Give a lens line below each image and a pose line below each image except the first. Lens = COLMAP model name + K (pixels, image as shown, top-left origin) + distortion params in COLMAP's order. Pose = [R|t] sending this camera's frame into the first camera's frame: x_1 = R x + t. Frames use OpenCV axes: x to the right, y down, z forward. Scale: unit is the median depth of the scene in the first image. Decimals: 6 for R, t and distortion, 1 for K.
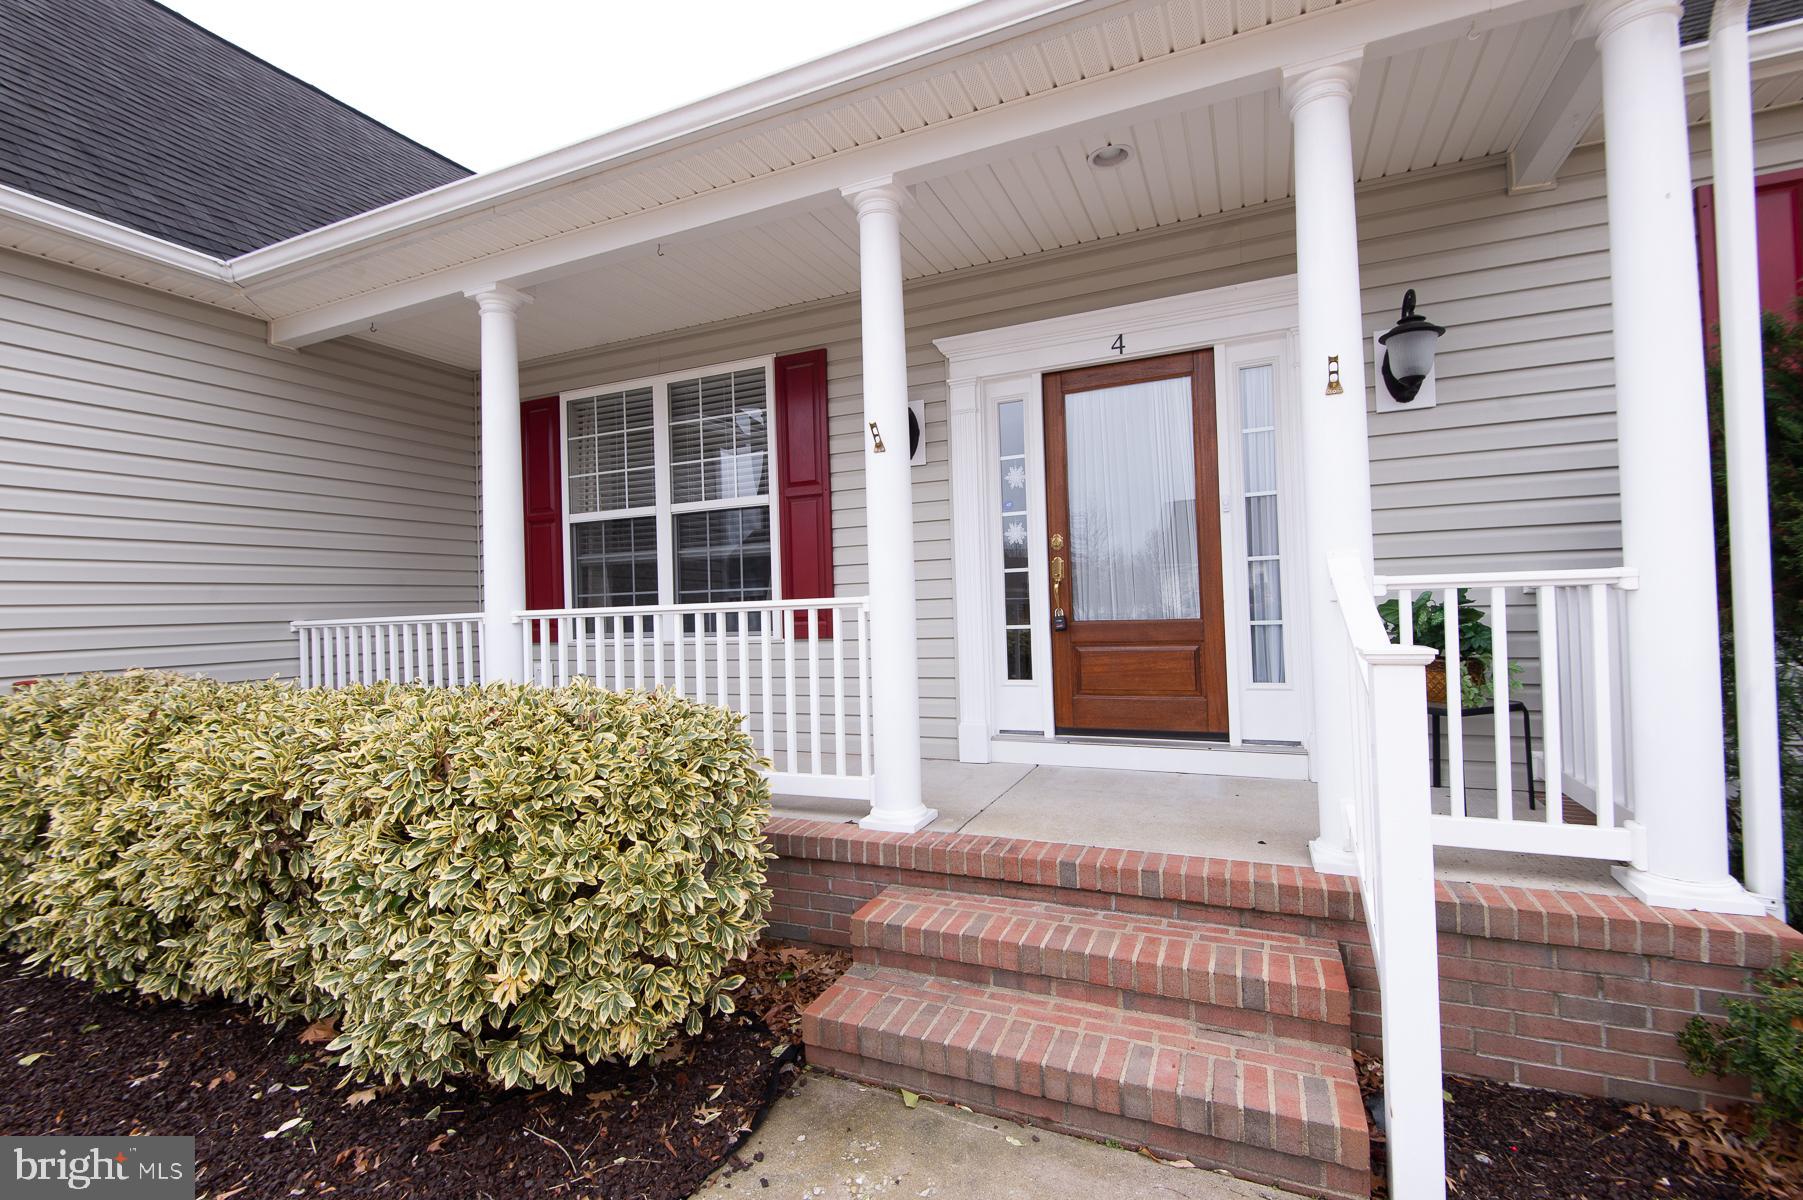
lens RADIAL K [[790.9, 0, 898.9], [0, 790.9, 601.0], [0, 0, 1]] dist [0.012326, -0.007795]
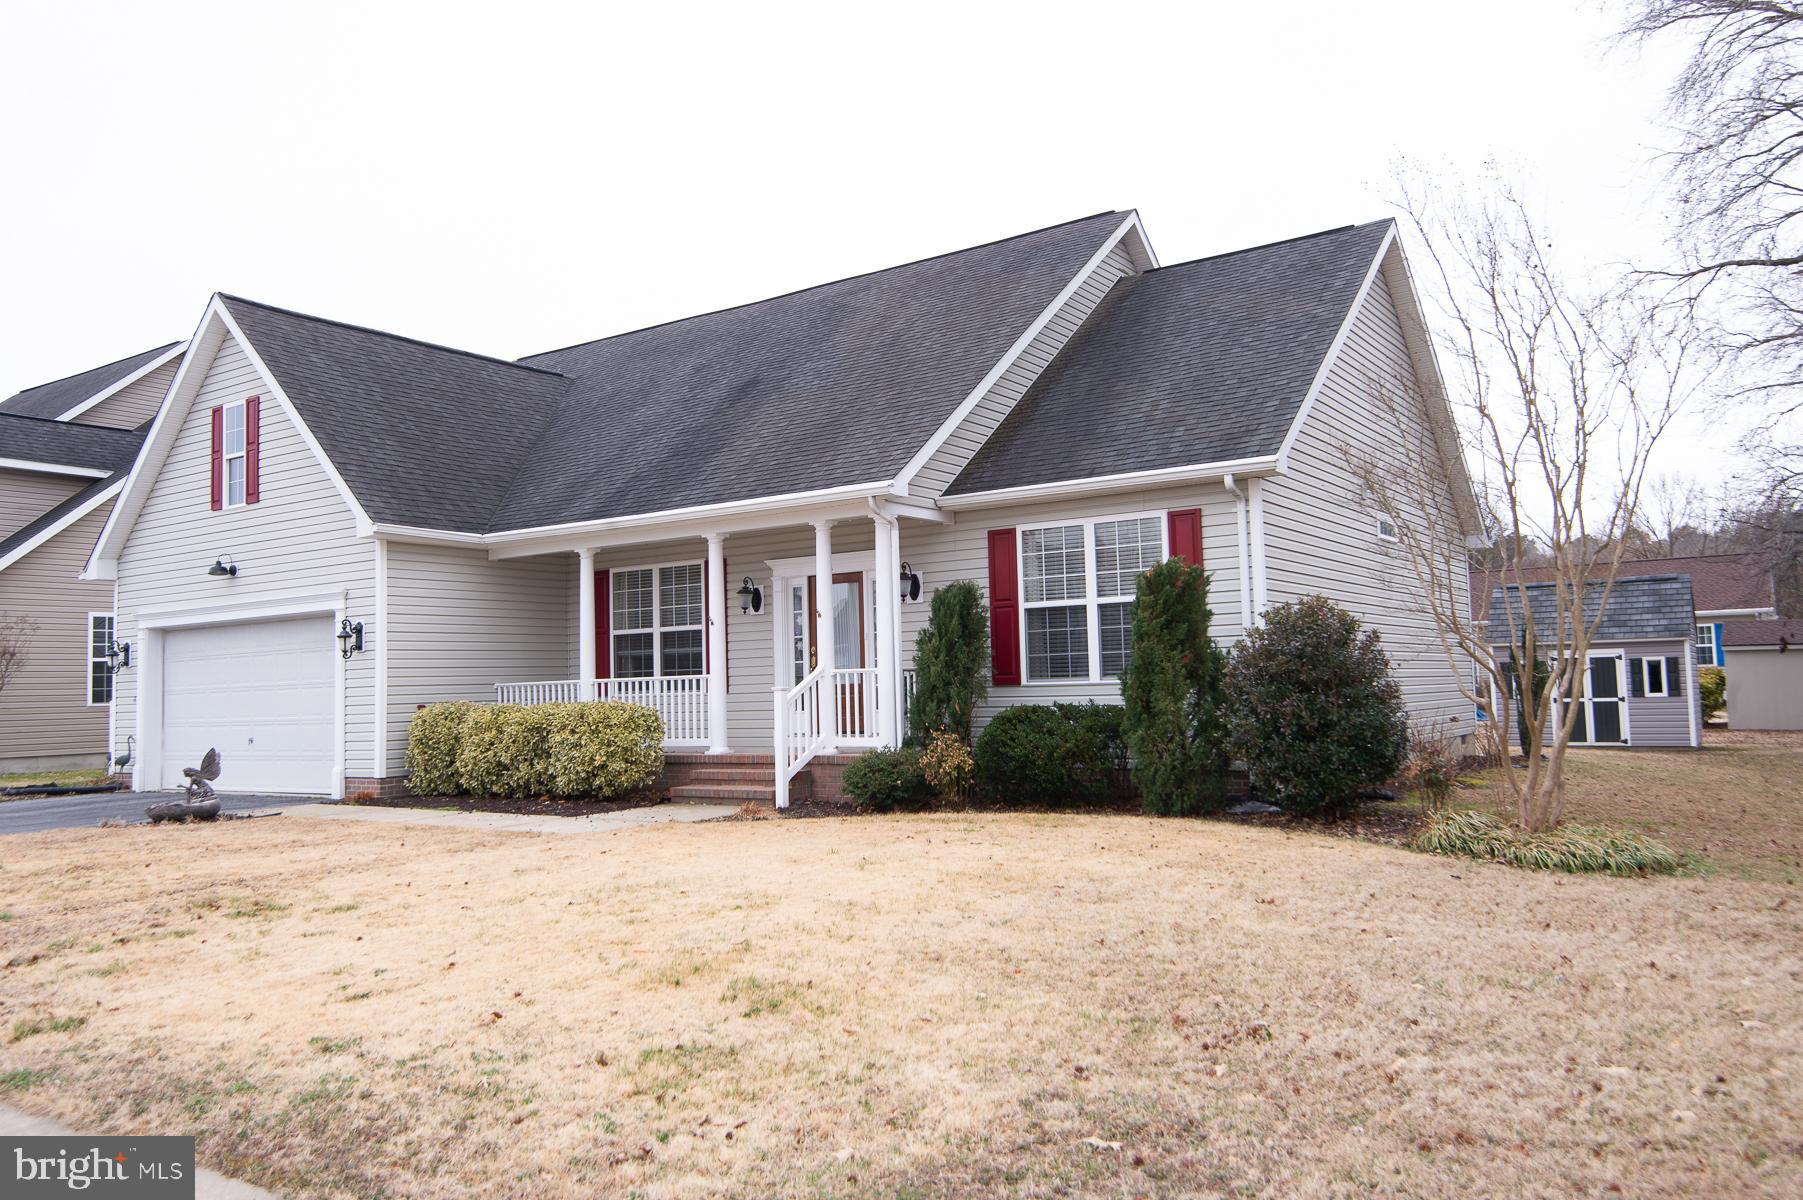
lens RADIAL K [[1306.3, 0, 900.3], [0, 1306.3, 604.0], [0, 0, 1]] dist [0.009600, 0.000006]
pose [[0.983674, -0.007795, -0.179793, 1.084084], [-0.000792, 0.998864, -0.047639, -0.025700], [0.179960, 0.047004, 0.982550, -2.573583]]
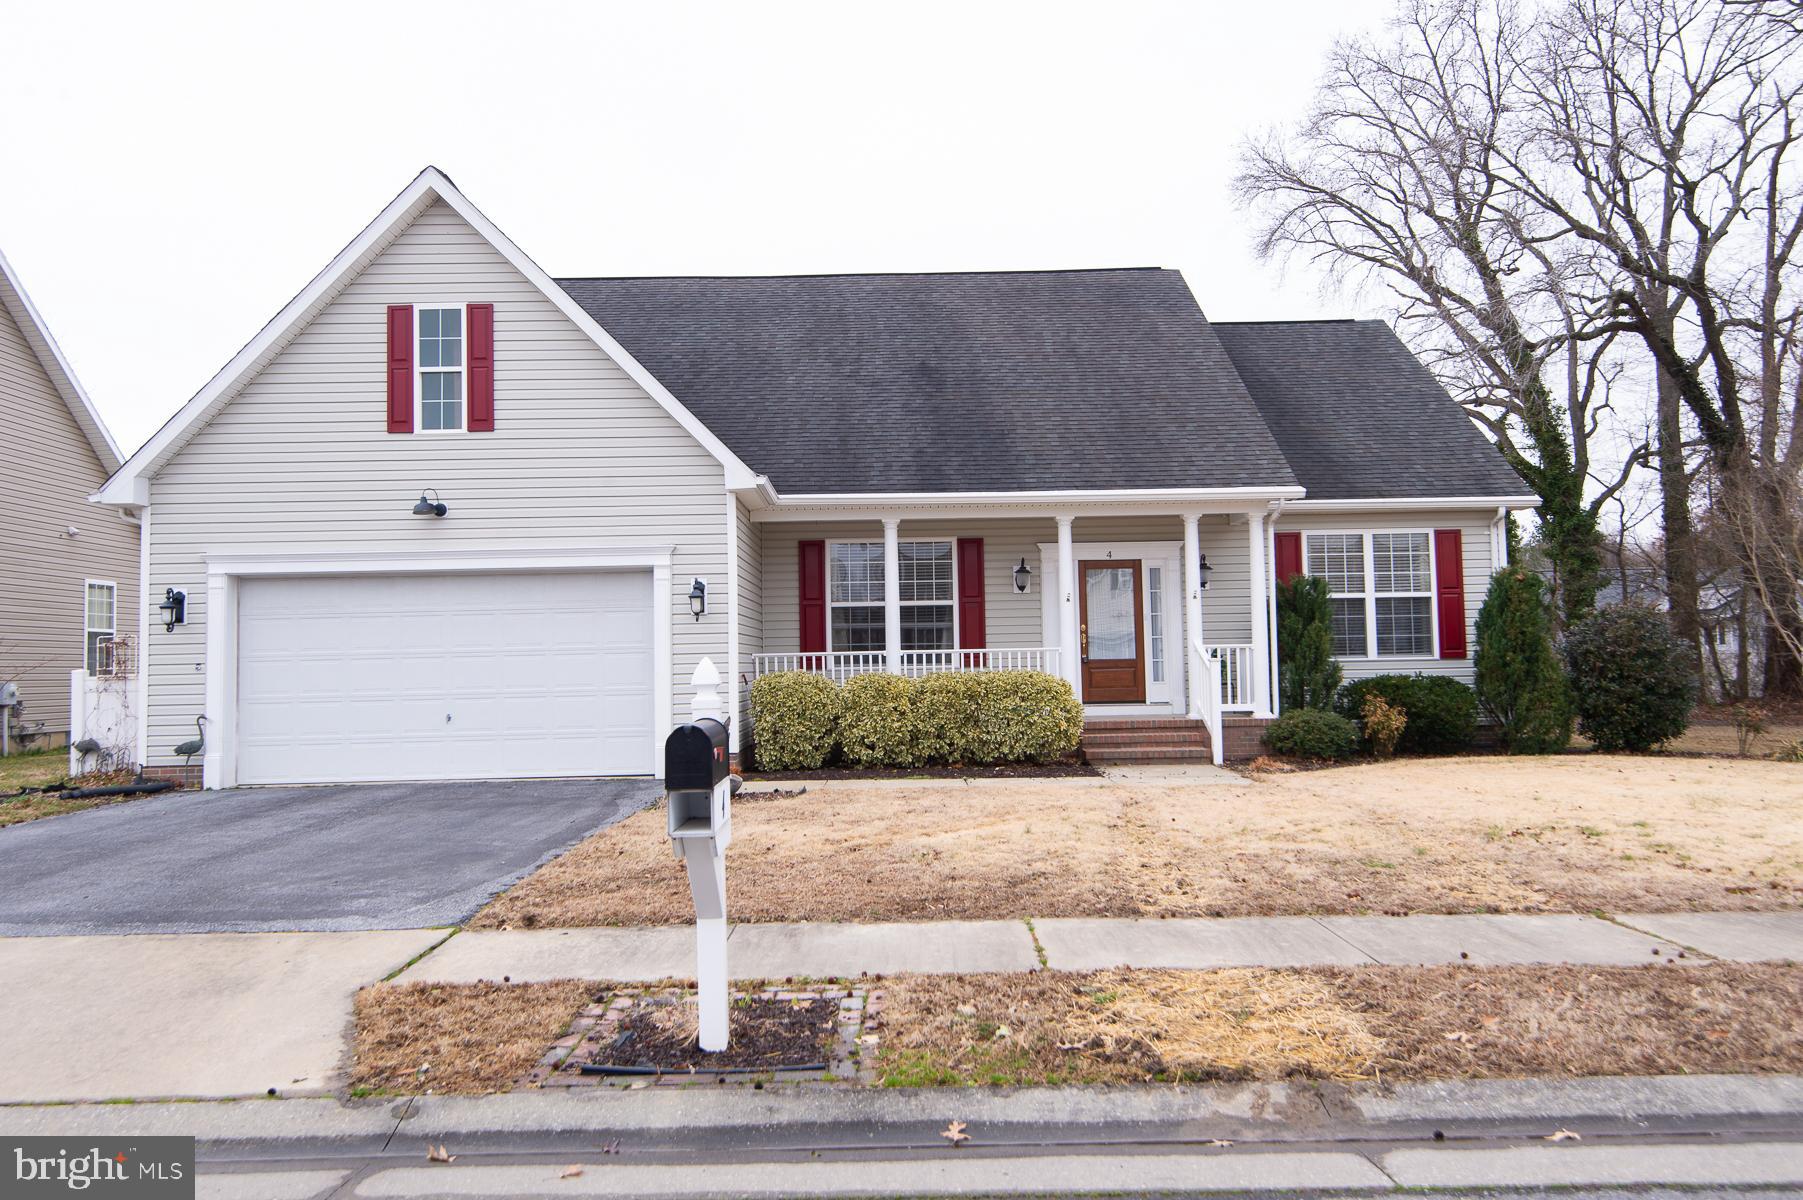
lens RADIAL K [[1306.3, 0, 896.7], [0, 1306.3, 597.2], [0, 0, 1]] dist [0.009600, 0.000006]
pose [[0.912767, 0.036986, 0.406802, -1.950117], [-0.014256, 0.998170, -0.058766, 0.077506], [-0.408231, 0.047841, 0.911624, -2.443283]]
